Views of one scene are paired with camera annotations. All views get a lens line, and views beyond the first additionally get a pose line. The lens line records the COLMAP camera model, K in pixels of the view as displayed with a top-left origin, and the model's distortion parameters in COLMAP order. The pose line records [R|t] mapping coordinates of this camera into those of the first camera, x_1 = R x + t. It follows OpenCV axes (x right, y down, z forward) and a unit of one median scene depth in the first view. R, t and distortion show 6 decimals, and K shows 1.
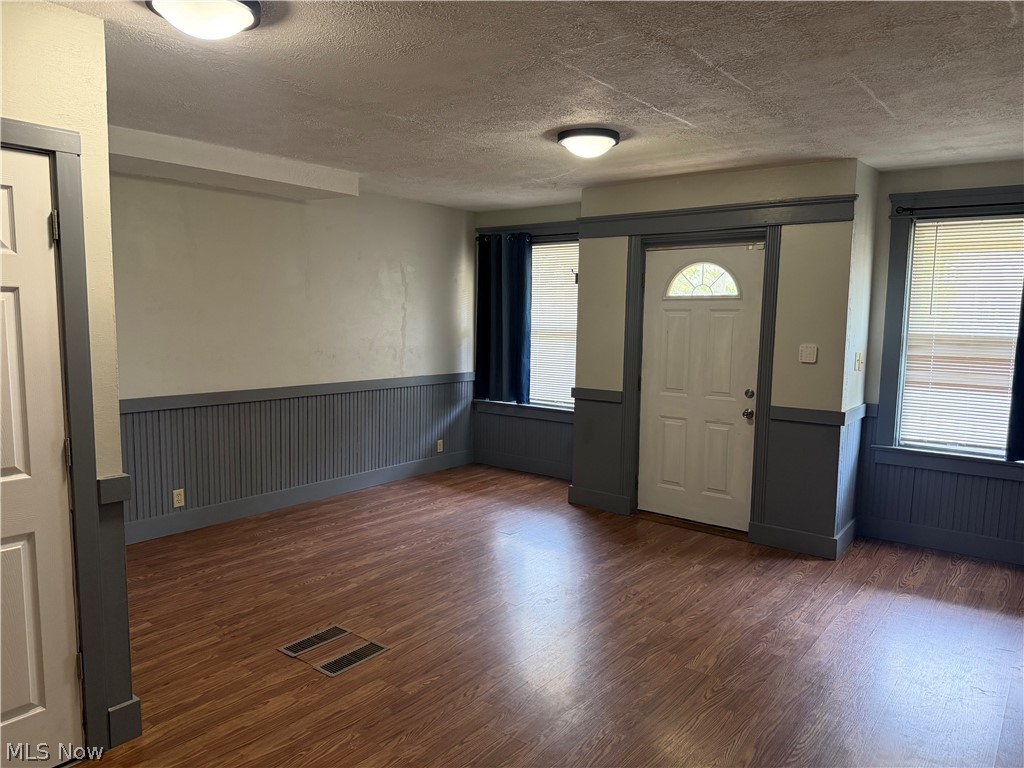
lens RADIAL K [[732.9, 0, 512.1], [0, 732.9, 386.8], [0, 0, 1]] dist [0.013917, 0.001574]
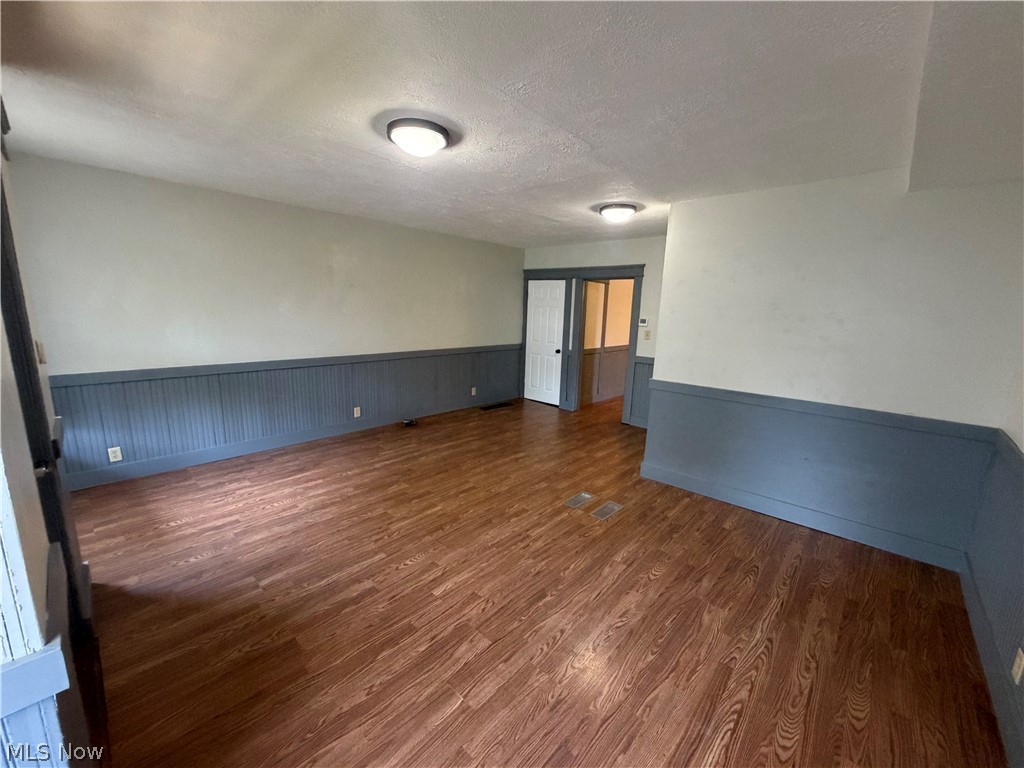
lens RADIAL K [[410.3, 0, 510.8], [0, 410.3, 386.4], [0, 0, 1]] dist [-0.001931, -0.000192]
pose [[-0.995568, -0.061450, 0.071186, -0.076235], [-0.038324, 0.956379, 0.289604, -0.156842], [-0.085877, 0.285593, -0.954496, 1.474289]]
